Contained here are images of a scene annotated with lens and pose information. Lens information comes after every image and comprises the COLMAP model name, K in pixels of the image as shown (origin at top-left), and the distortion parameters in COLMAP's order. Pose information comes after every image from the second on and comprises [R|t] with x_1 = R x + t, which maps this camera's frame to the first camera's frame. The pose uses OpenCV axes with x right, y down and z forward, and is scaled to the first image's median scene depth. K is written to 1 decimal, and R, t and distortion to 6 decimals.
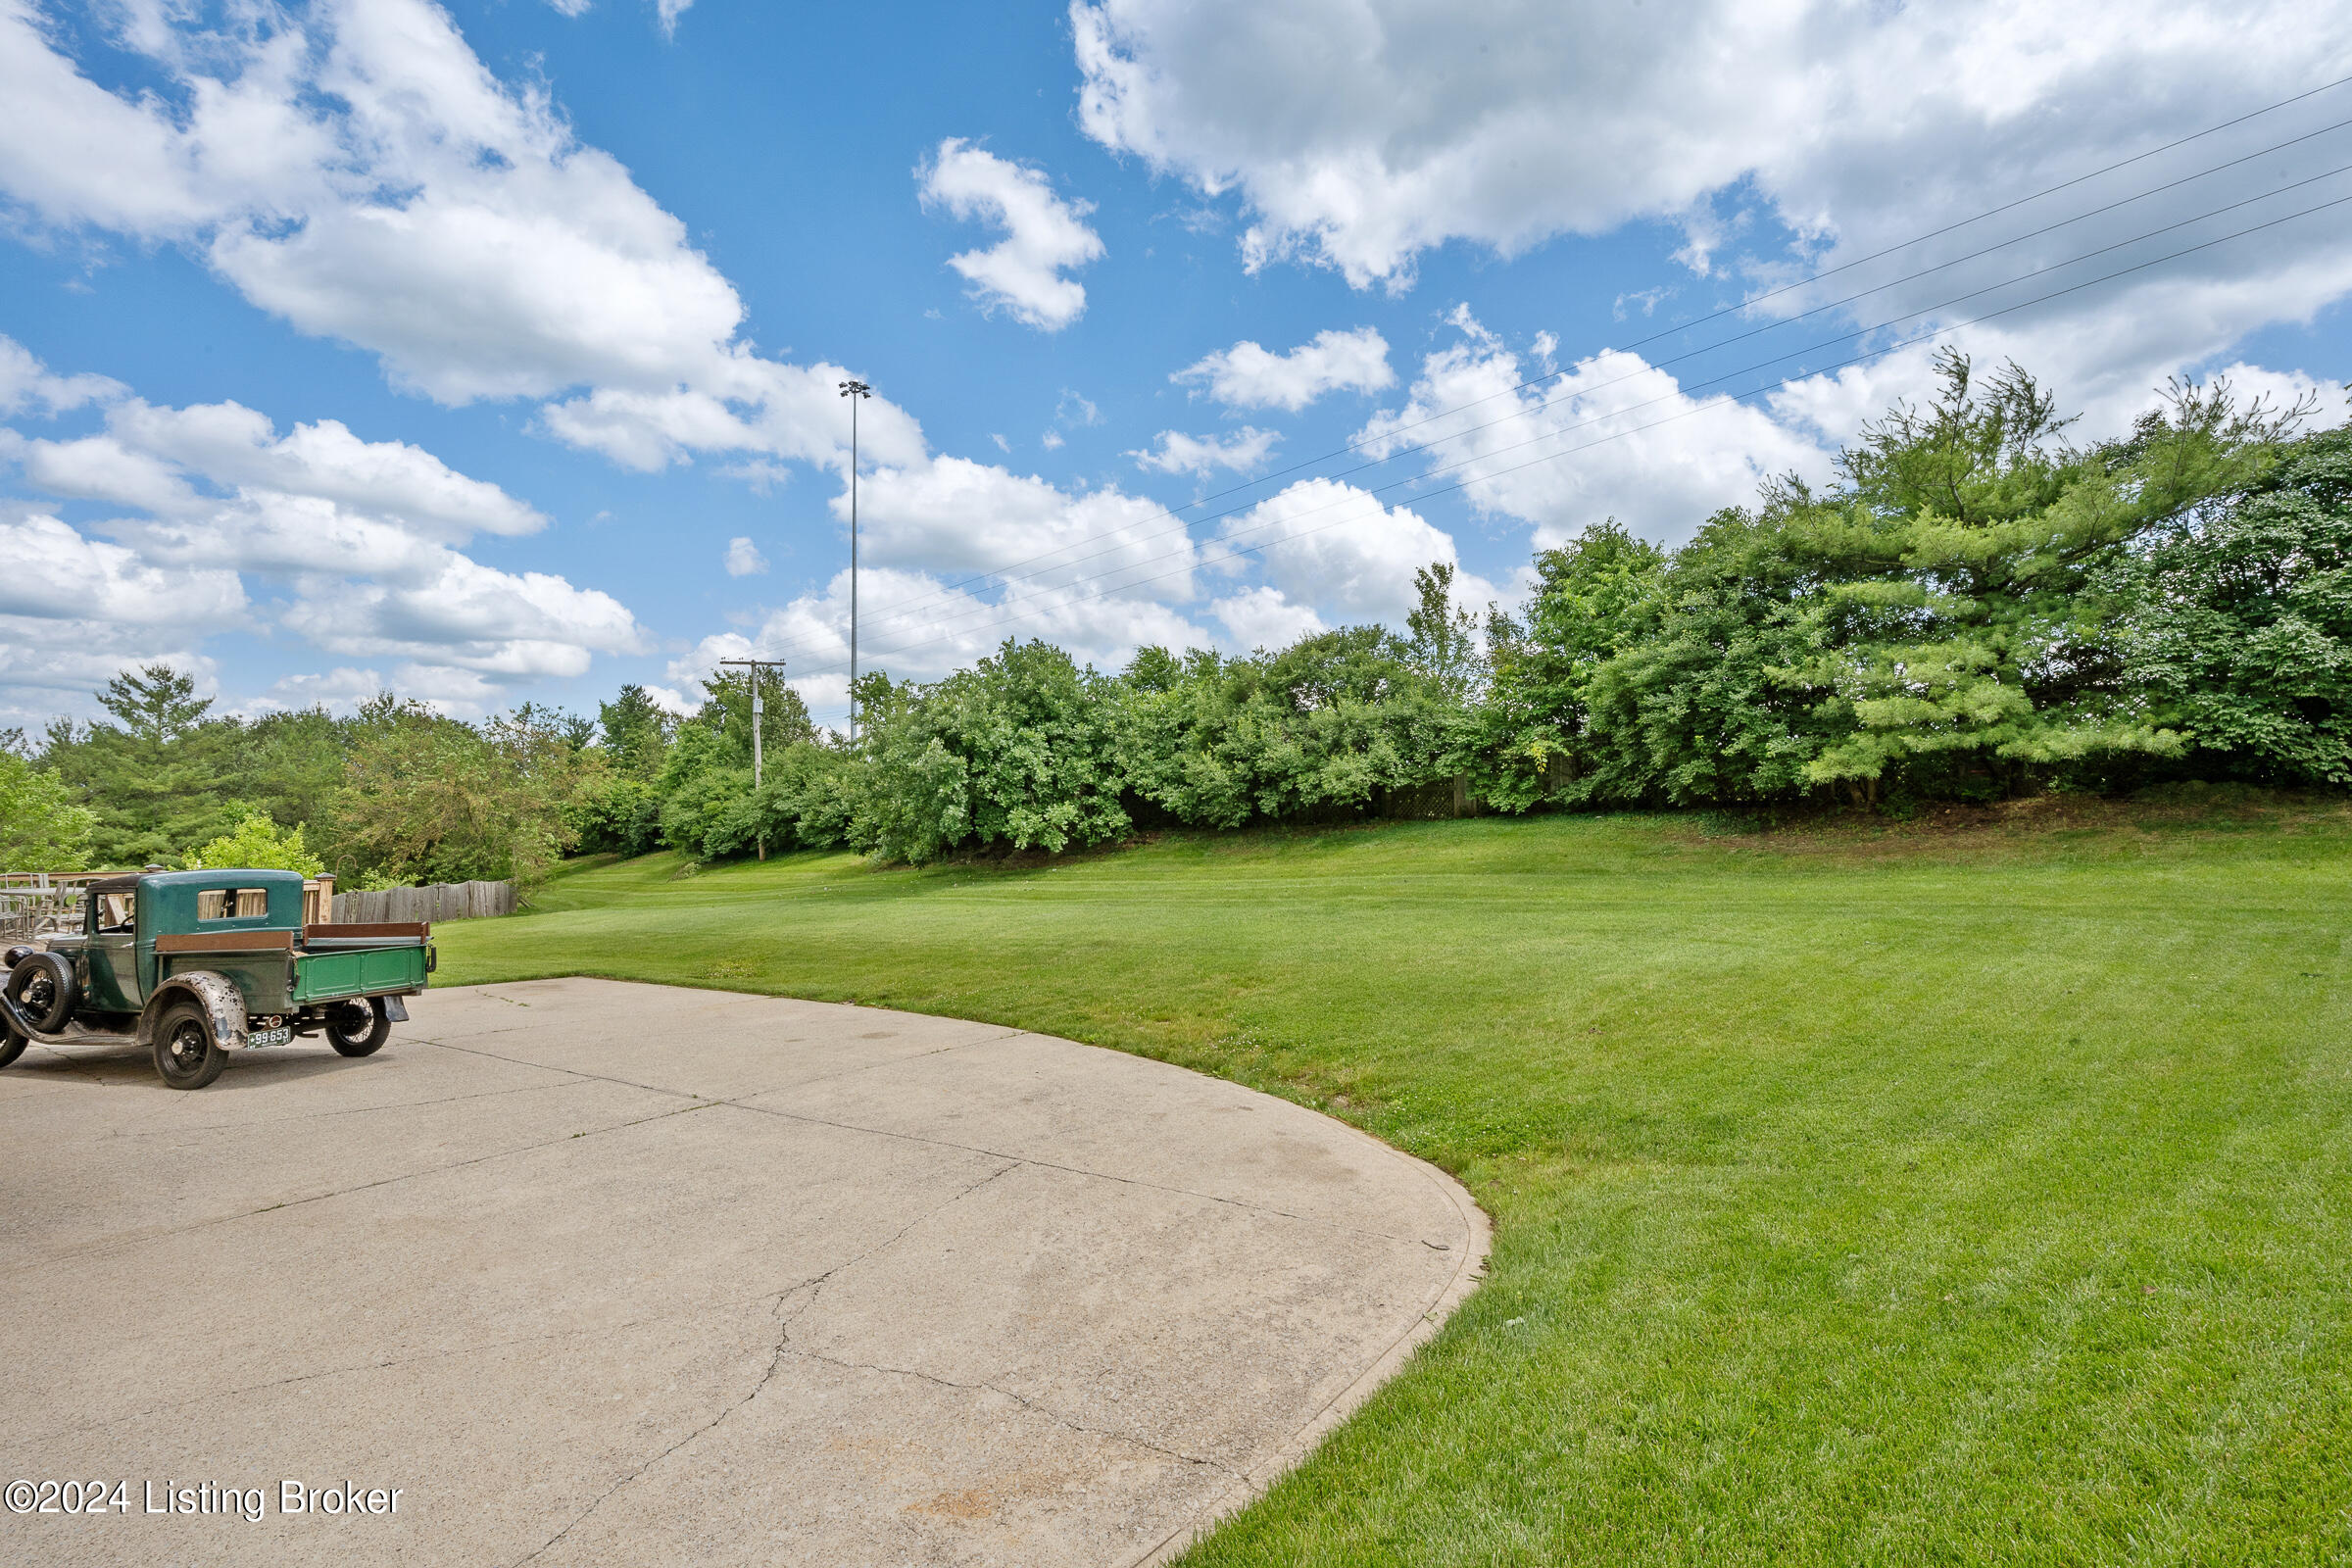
lens RADIAL K [[1072.8, 0, 1172.9], [0, 1072.8, 776.5], [0, 0, 1]] dist [-0.005457, -0.000530]
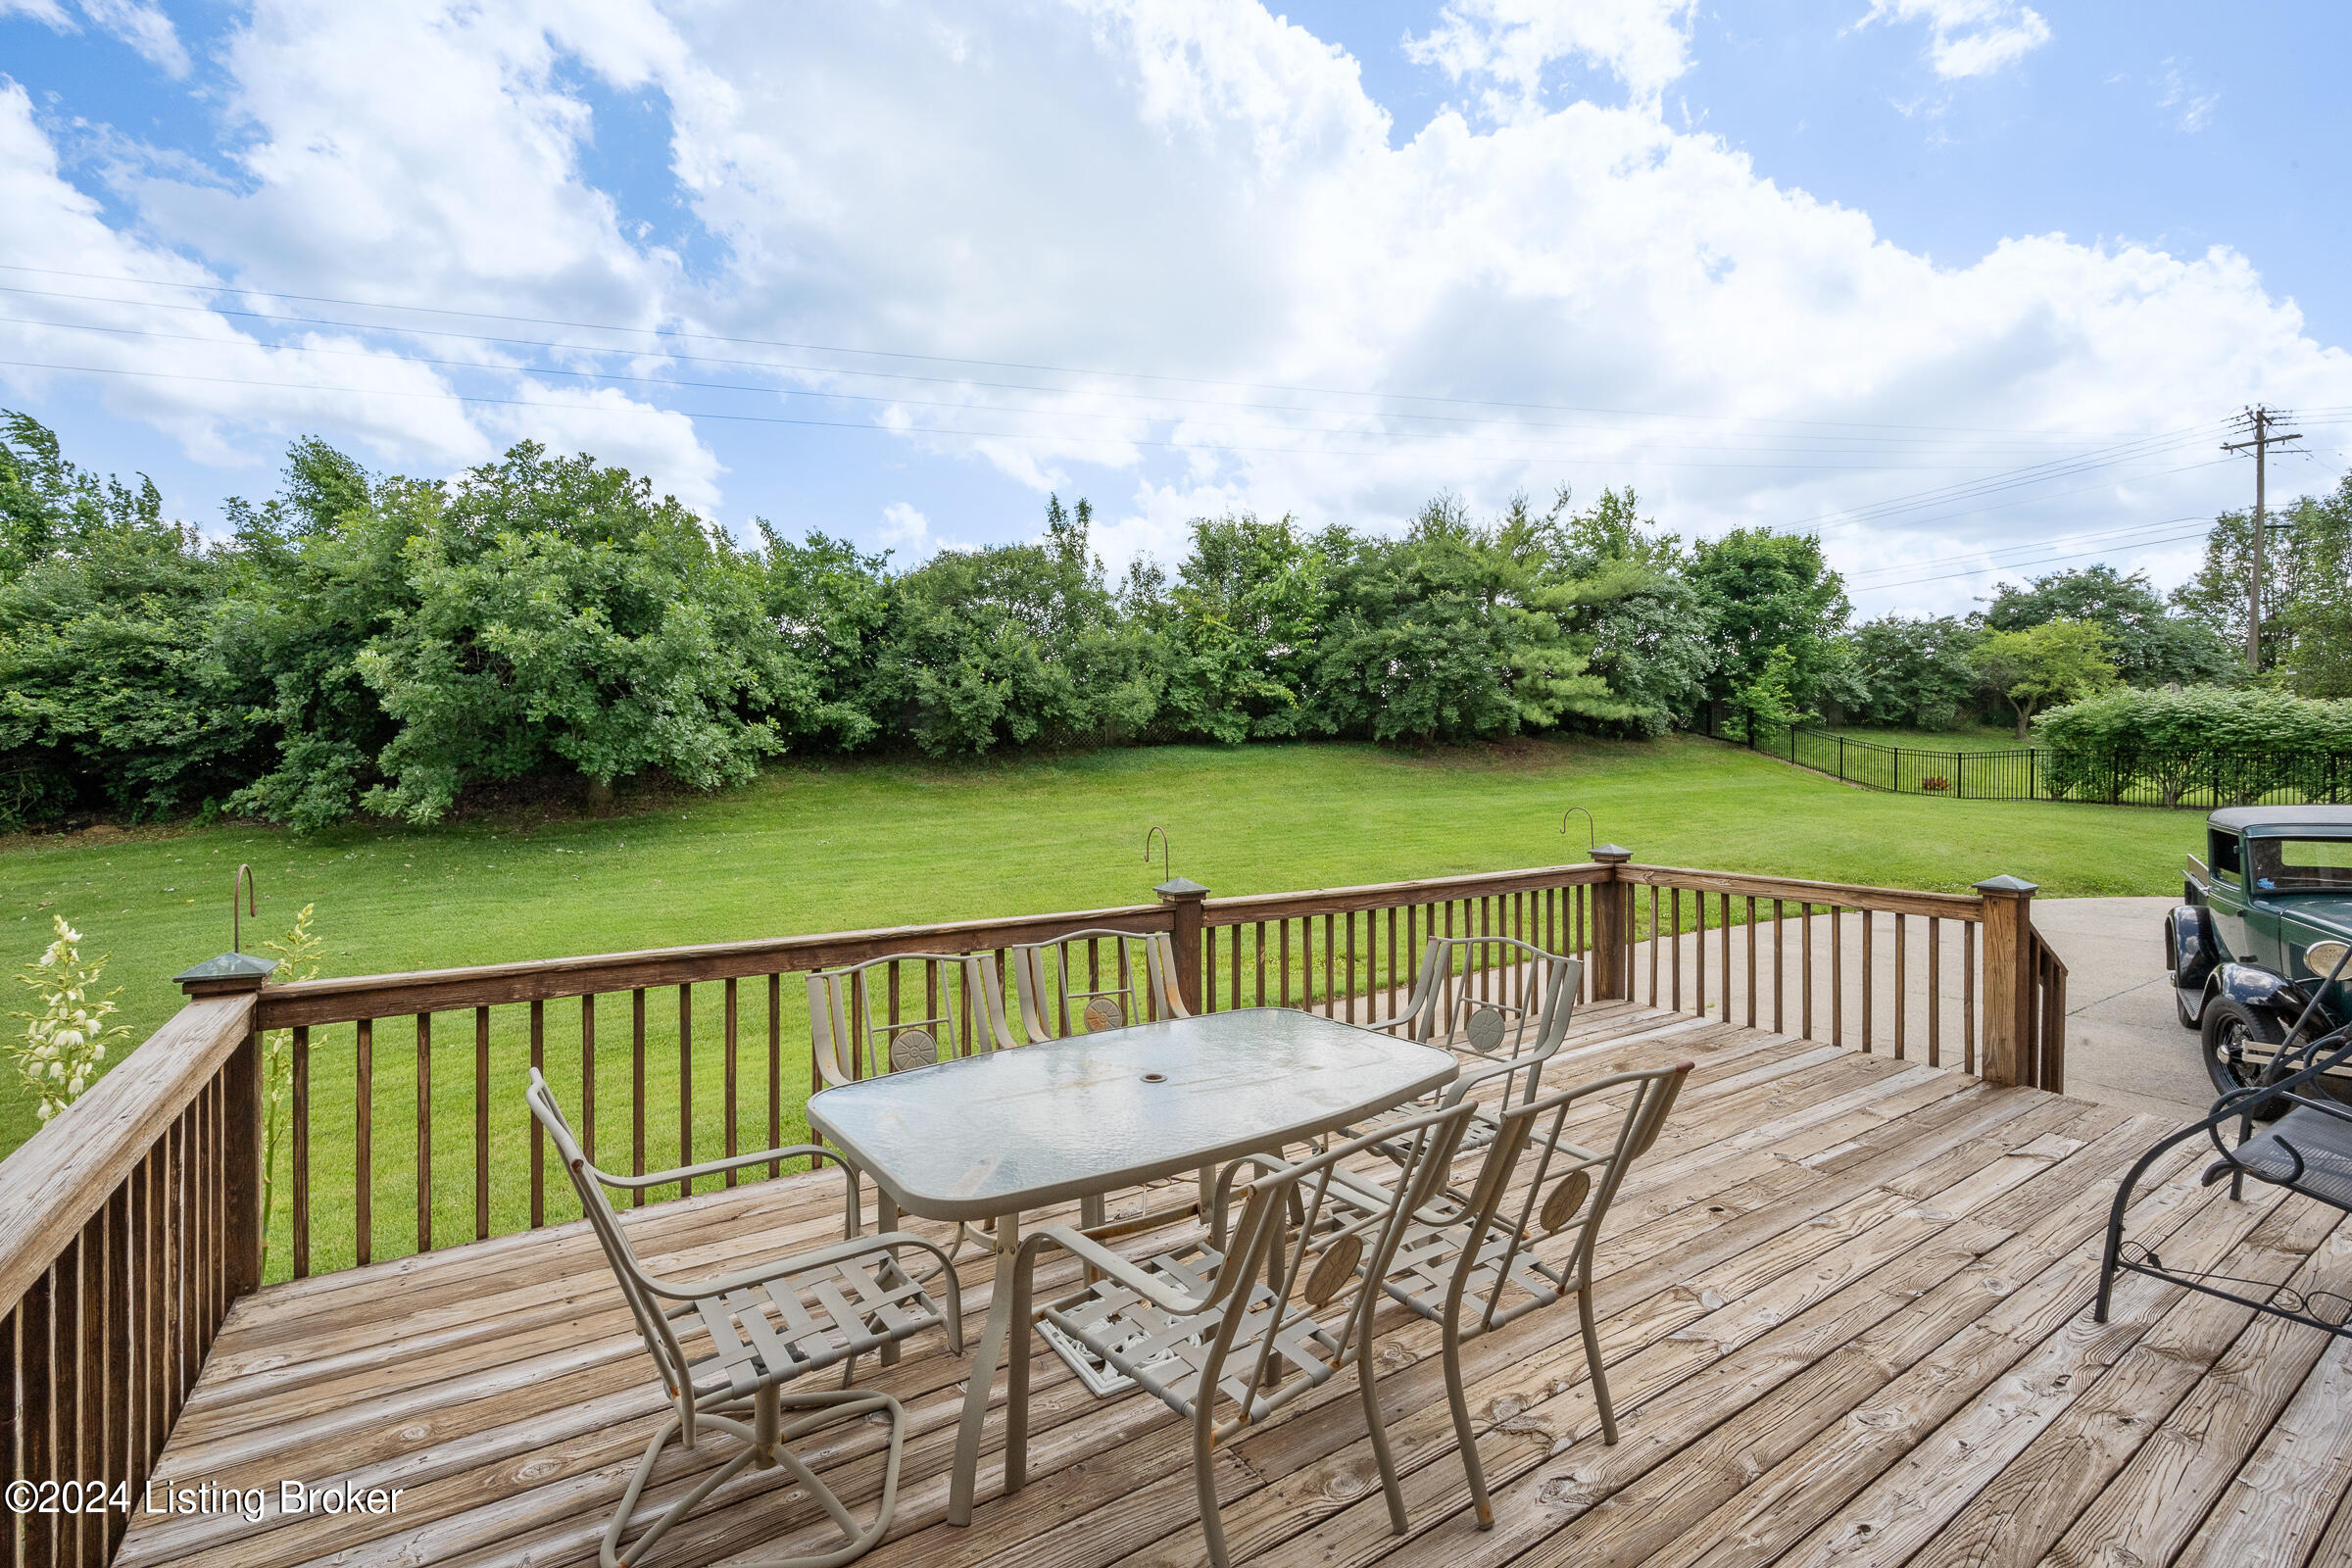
lens RADIAL K [[1072.8, 0, 1162.5], [0, 1072.8, 770.8], [0, 0, 1]] dist [-0.005457, -0.000530]
pose [[0.408020, -0.011540, 0.912900, -0.374590], [-0.042802, 0.998579, 0.031753, 0.014741], [-0.911969, -0.052029, 0.406947, 0.280346]]
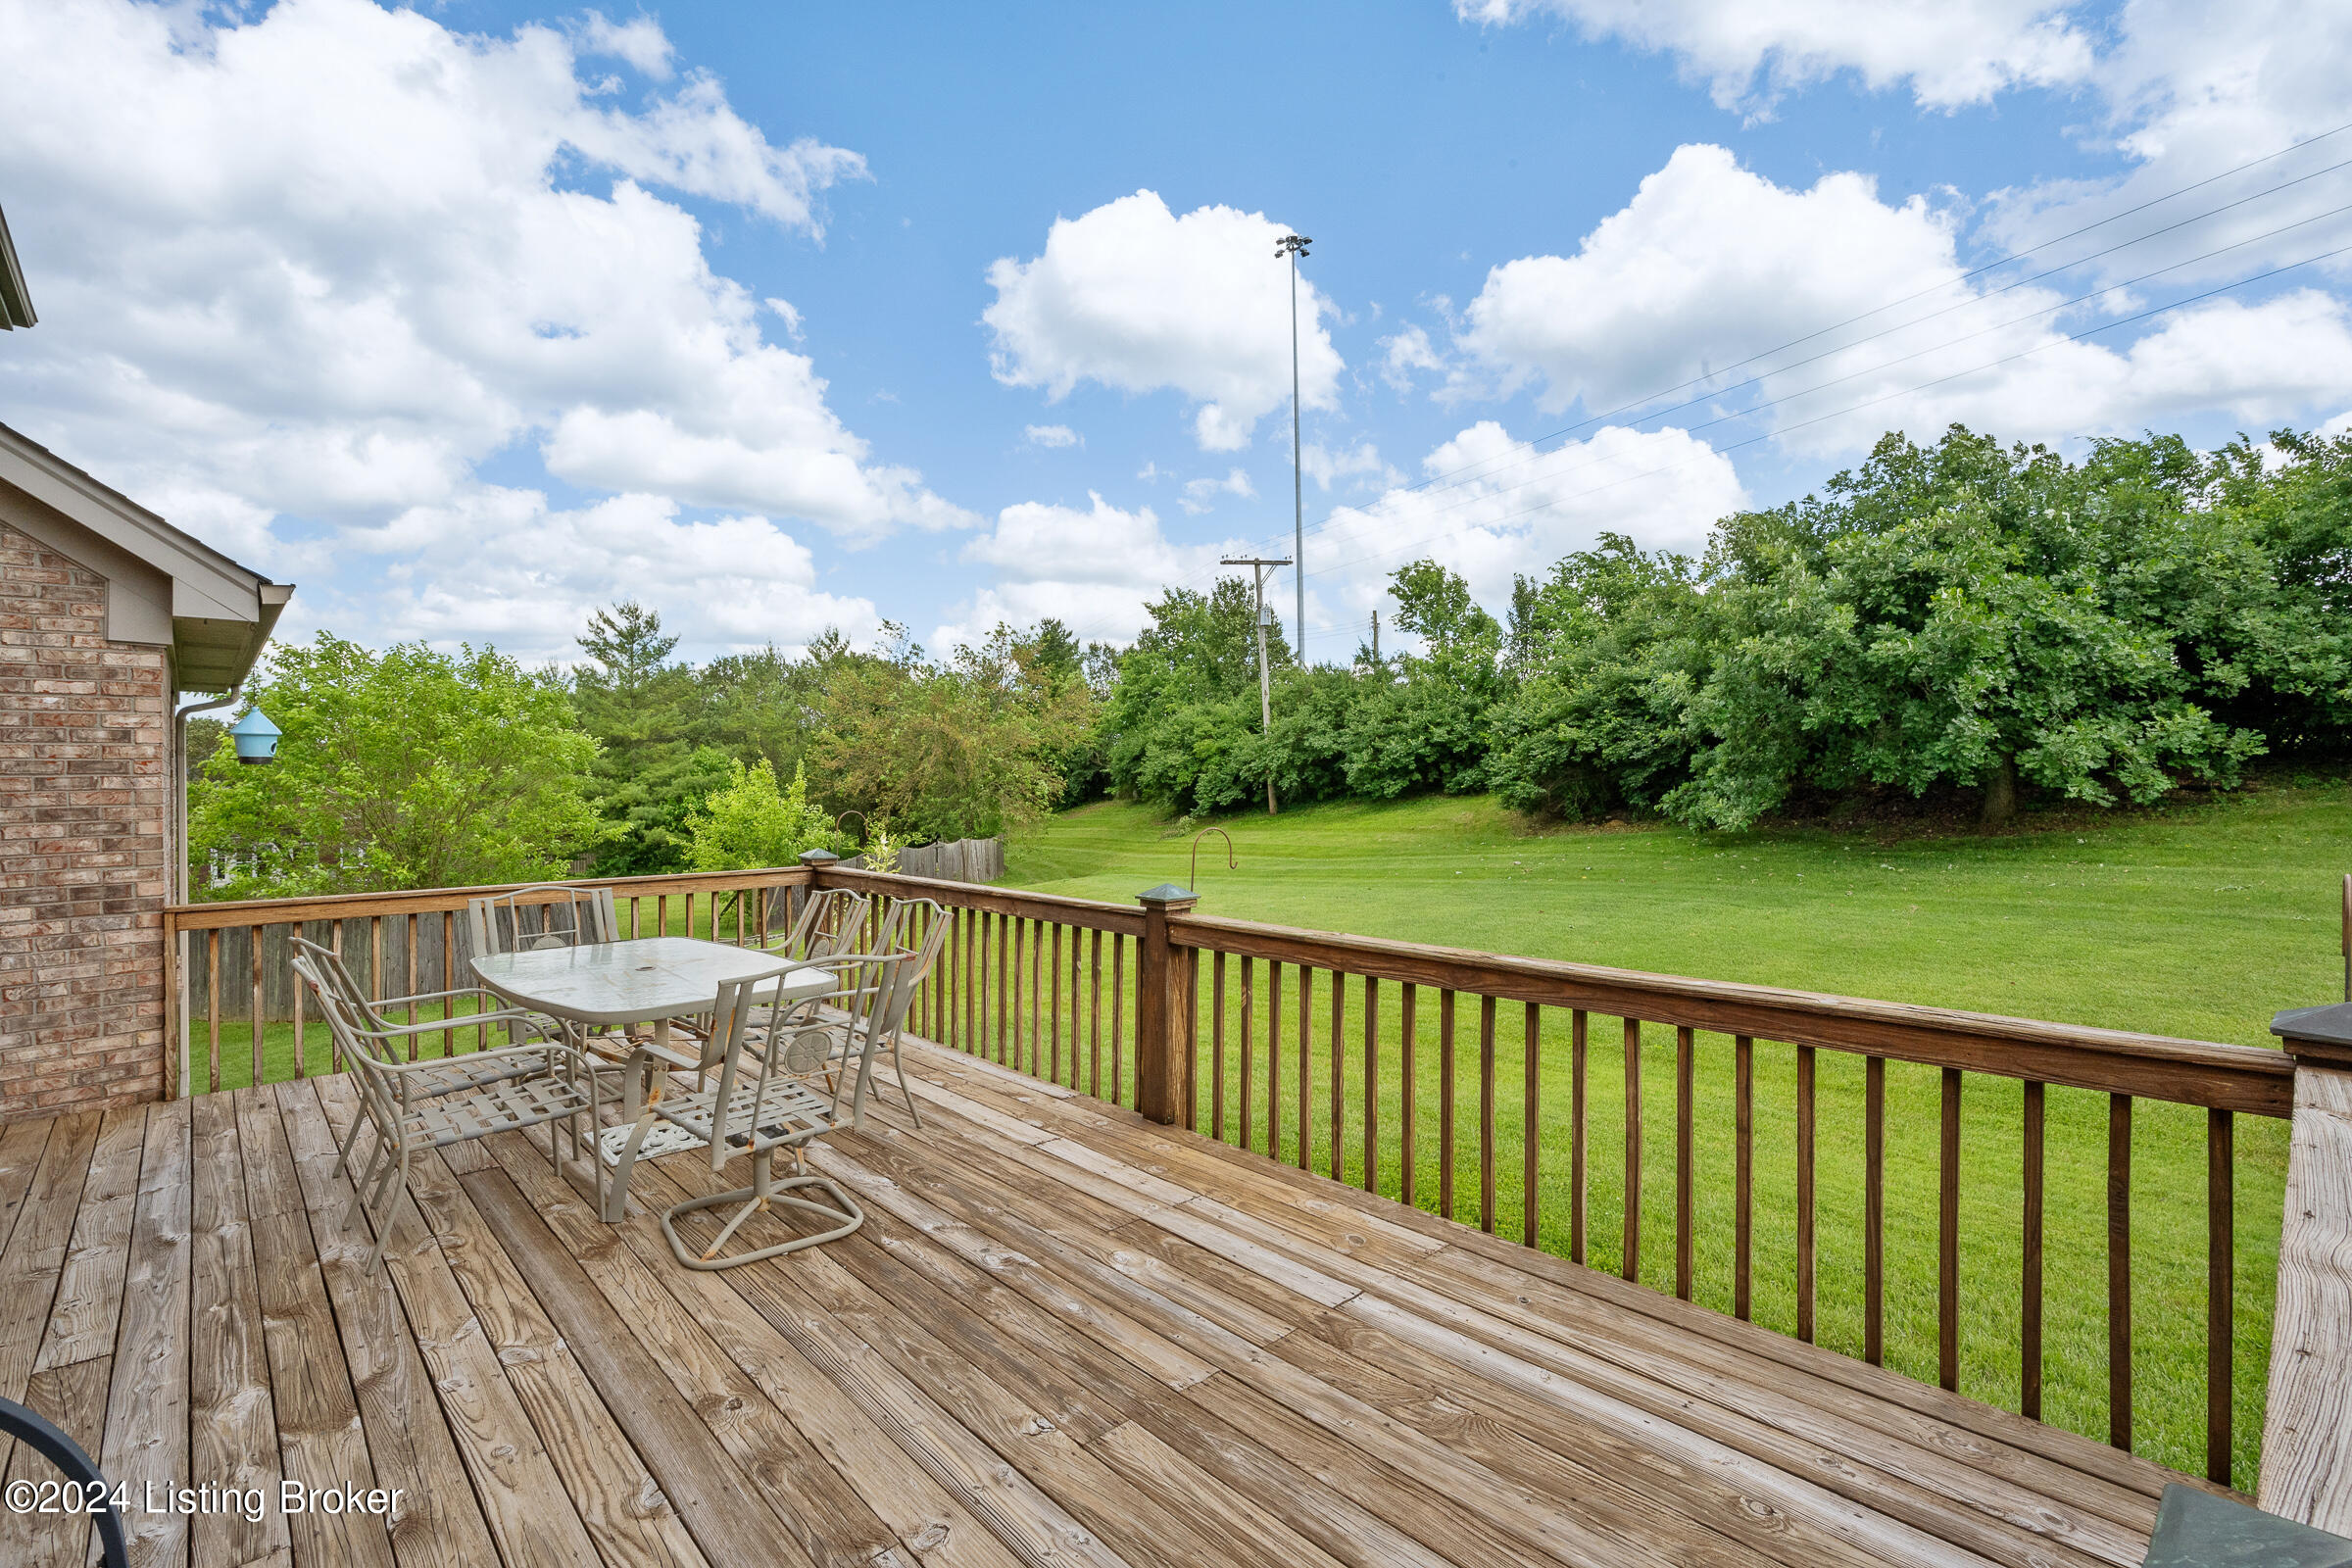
lens RADIAL K [[1072.8, 0, 1166.7], [0, 1072.8, 788.0], [0, 0, 1]] dist [-0.005457, -0.000530]
pose [[0.962527, -0.004371, -0.271151, -0.252782], [0.020444, 0.998194, 0.056483, 0.013846], [0.270414, -0.059910, 0.960878, 0.227277]]
